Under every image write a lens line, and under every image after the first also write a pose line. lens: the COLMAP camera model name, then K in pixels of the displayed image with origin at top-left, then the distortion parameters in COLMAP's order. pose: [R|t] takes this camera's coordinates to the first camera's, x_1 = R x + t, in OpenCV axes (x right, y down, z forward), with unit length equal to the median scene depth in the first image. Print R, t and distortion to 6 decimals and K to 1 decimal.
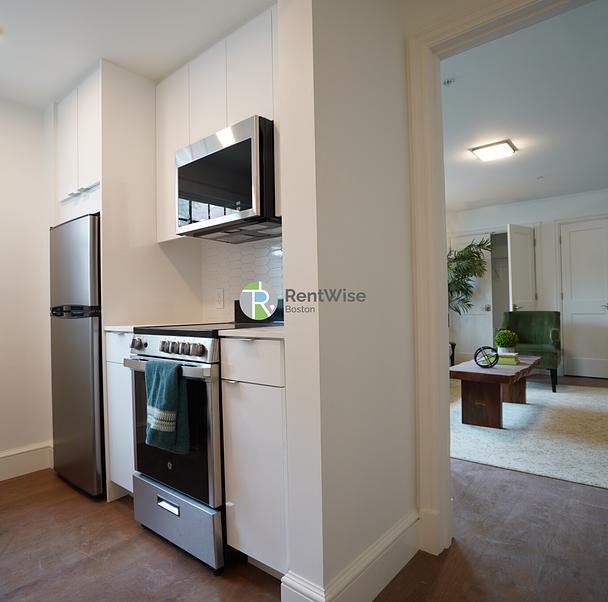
lens RADIAL K [[422.8, 0, 302.1], [0, 422.8, 304.9], [0, 0, 1]] dist [-0.074589, 0.041685]
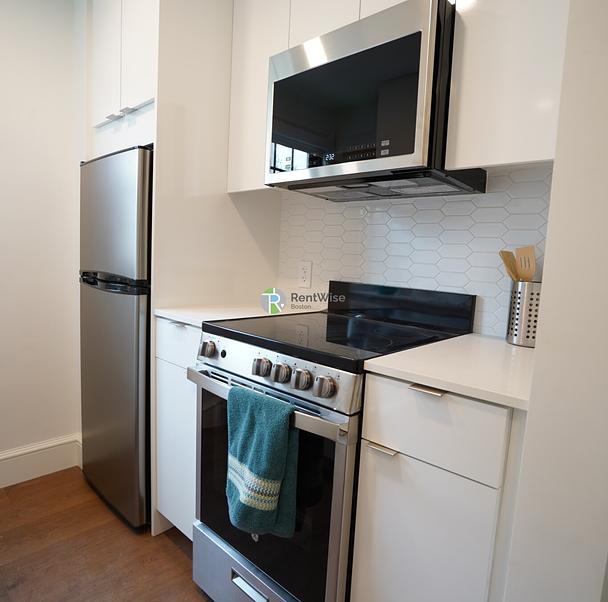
lens RADIAL K [[422.8, 0, 302.1], [0, 422.8, 304.9], [0, 0, 1]] dist [-0.074589, 0.041685]
pose [[0.996235, 0.075893, -0.041895, -0.198617], [-0.070344, 0.990162, 0.120959, -0.062134], [0.050663, -0.117557, 0.991773, 0.308461]]
